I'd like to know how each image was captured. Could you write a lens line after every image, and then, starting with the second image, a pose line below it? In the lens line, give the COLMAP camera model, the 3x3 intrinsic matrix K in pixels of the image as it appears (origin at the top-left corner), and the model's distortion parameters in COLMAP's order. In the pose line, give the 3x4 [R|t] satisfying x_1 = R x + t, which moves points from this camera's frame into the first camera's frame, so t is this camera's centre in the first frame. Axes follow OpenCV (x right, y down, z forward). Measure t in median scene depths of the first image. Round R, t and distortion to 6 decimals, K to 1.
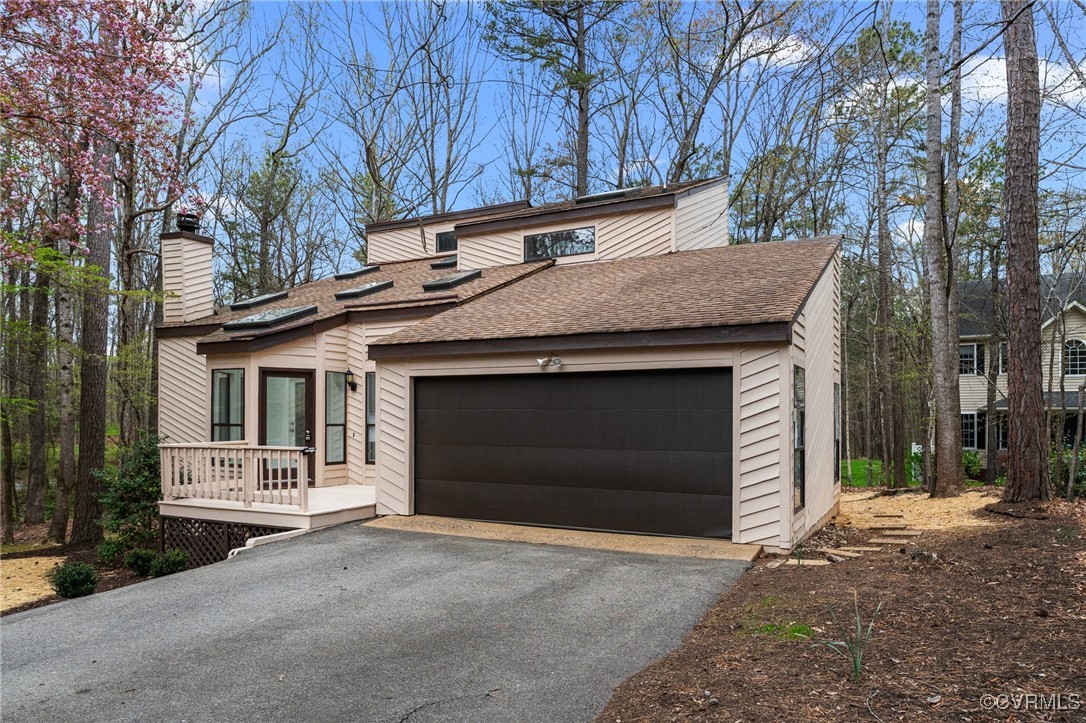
lens RADIAL K [[714.5, 0, 545.6], [0, 714.5, 363.1], [0, 0, 1]] dist [-0.005166, -0.006636]
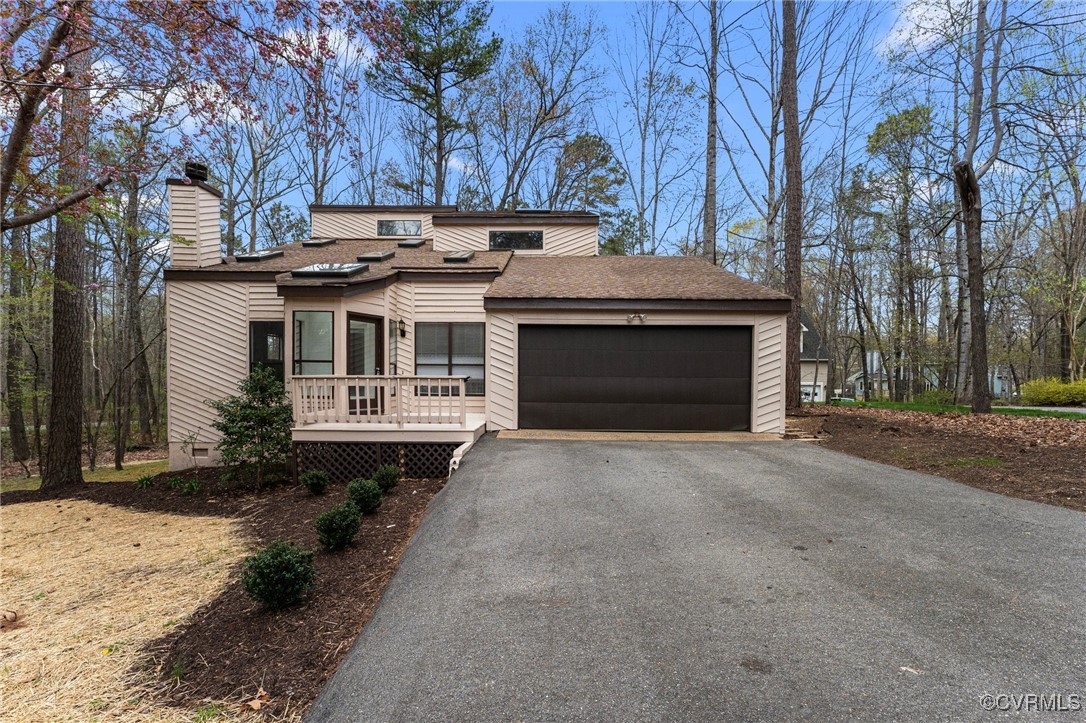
lens RADIAL K [[479.6, 0, 543.6], [0, 479.6, 360.6], [0, 0, 1]] dist [-0.001955, 0.000536]
pose [[0.893529, 0.019852, 0.448567, -0.472559], [-0.038137, 0.998768, 0.031765, 0.049489], [-0.447383, -0.045490, 0.893185, 0.172425]]
